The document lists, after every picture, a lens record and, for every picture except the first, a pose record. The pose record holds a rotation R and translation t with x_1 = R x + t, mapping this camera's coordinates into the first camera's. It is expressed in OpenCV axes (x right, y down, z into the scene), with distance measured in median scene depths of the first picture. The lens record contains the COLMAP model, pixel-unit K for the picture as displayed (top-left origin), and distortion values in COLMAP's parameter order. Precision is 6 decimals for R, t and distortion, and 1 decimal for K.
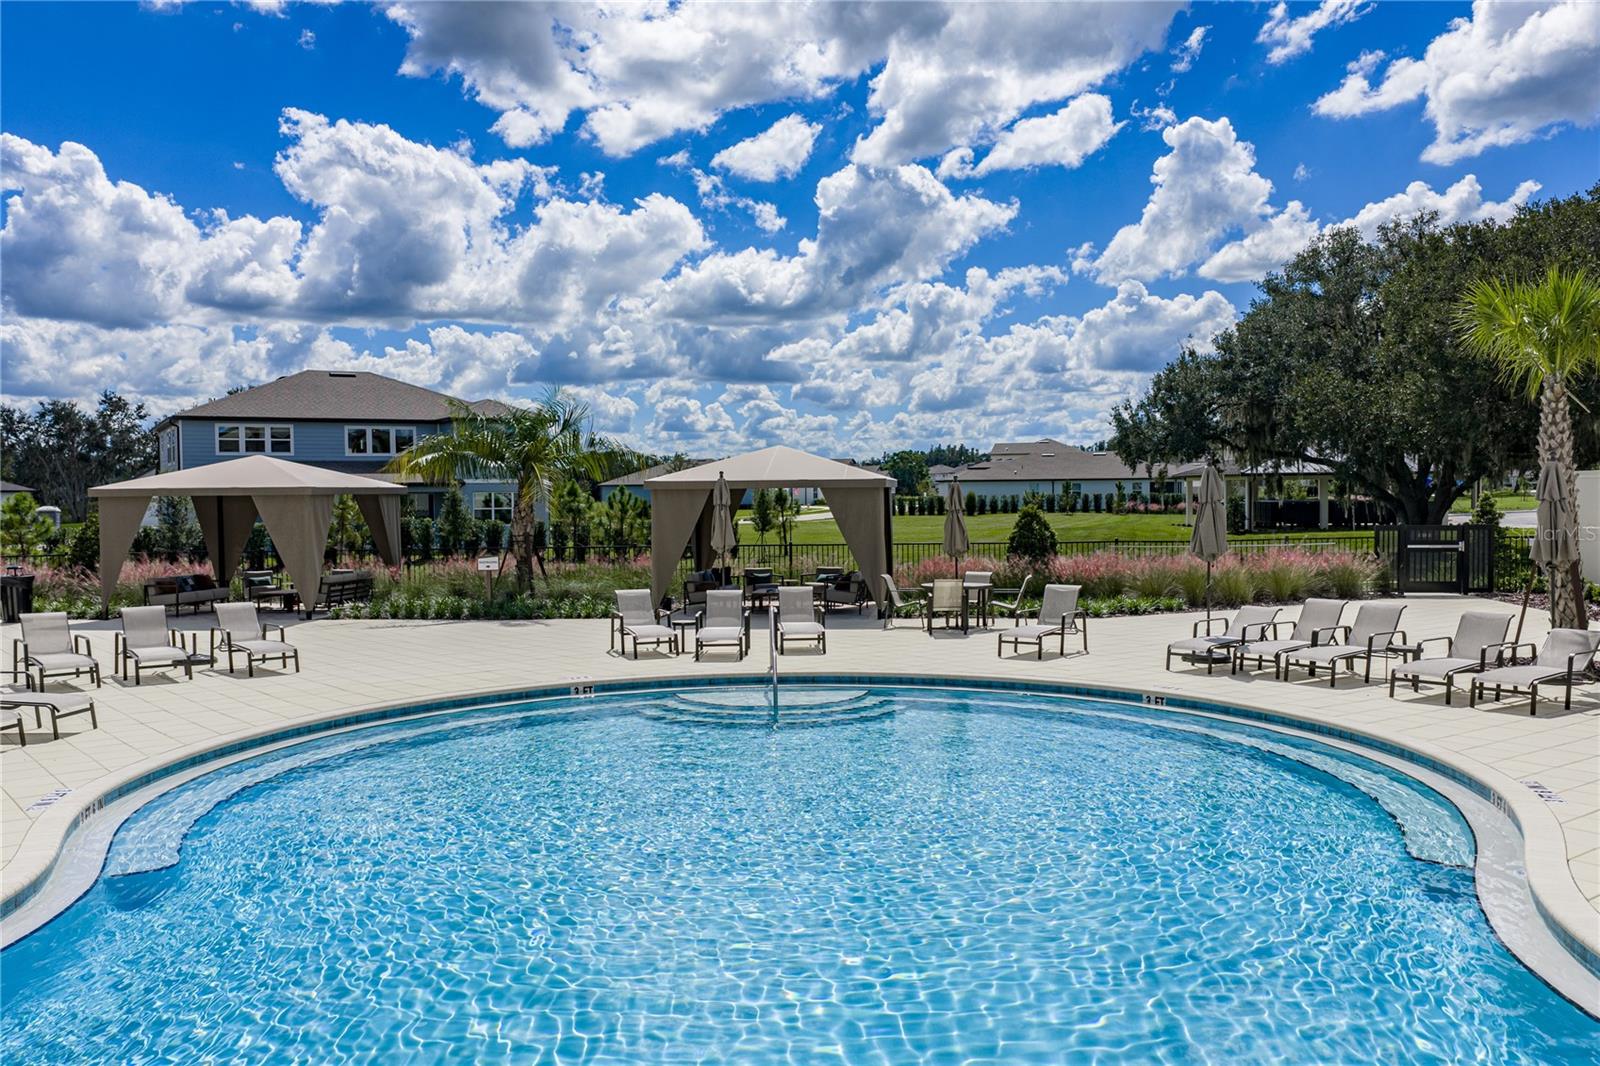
lens RADIAL K [[1341.1, 0, 806.0], [0, 1341.1, 559.1], [0, 0, 1]] dist [0.029772, -0.004813]
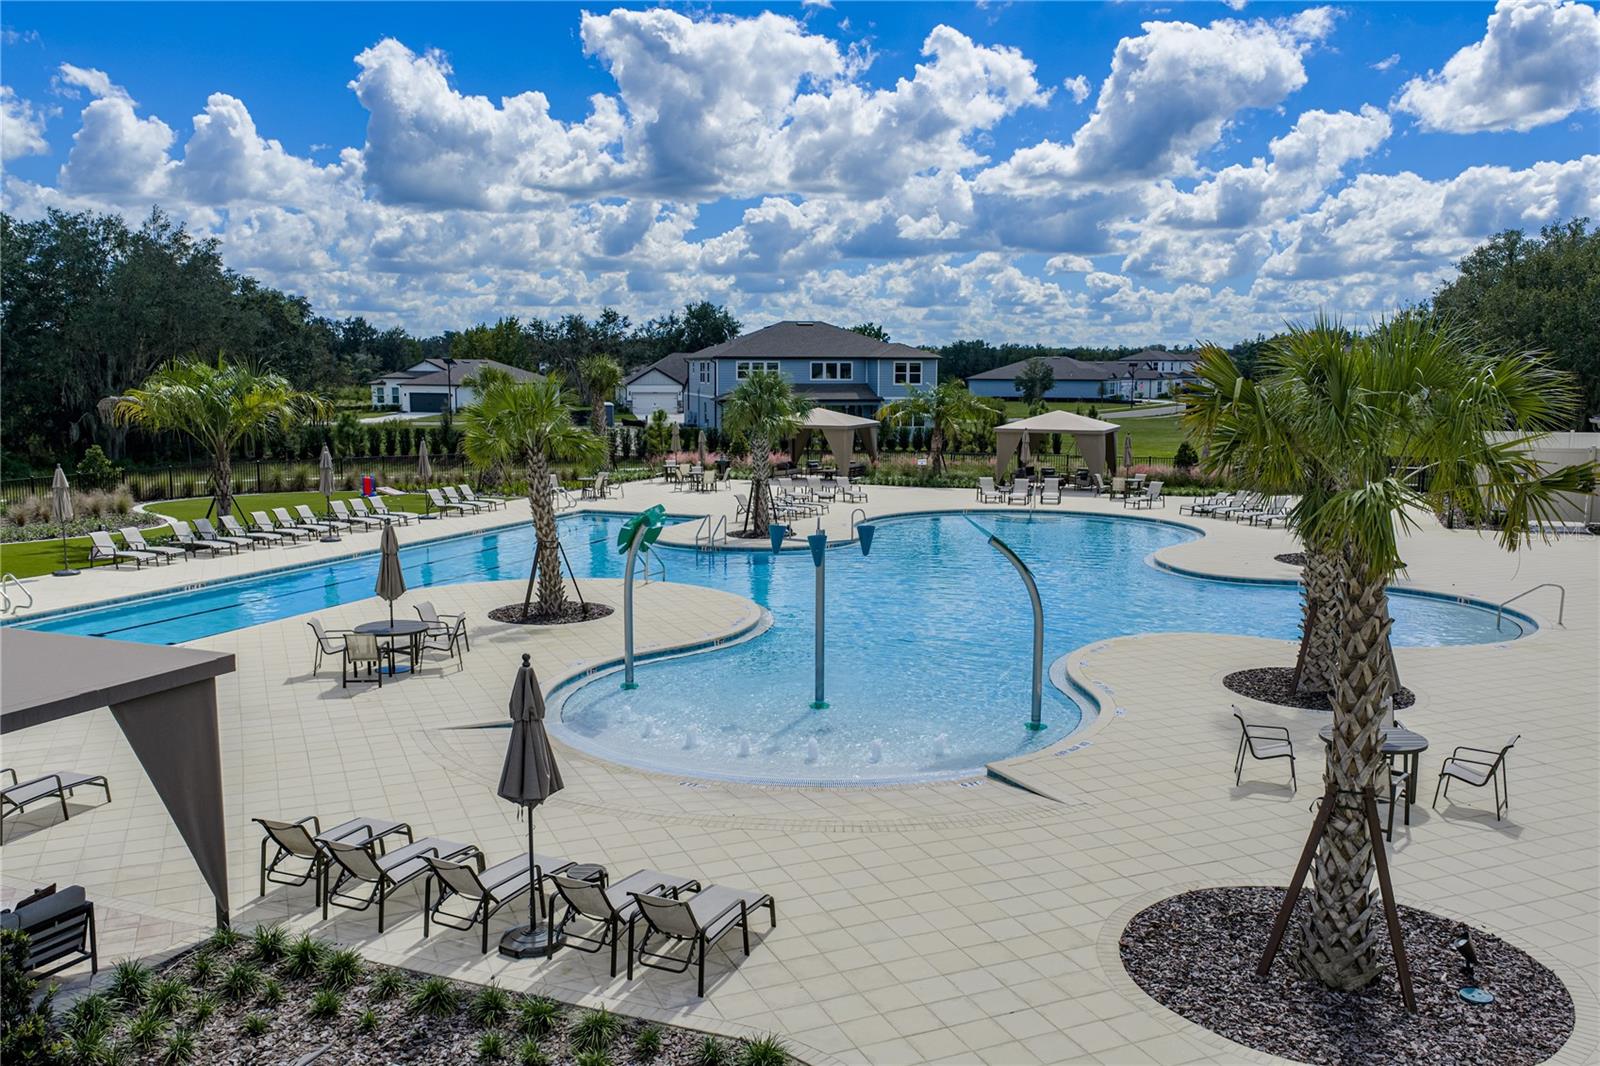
lens RADIAL K [[1341.1, 0, 806.0], [0, 1341.1, 559.1], [0, 0, 1]] dist [0.029772, -0.004813]
pose [[0.964226, 0.053554, -0.259614, 0.151581], [-0.029518, 0.994980, 0.095617, -0.040698], [0.263432, -0.084533, 0.960967, -1.125083]]
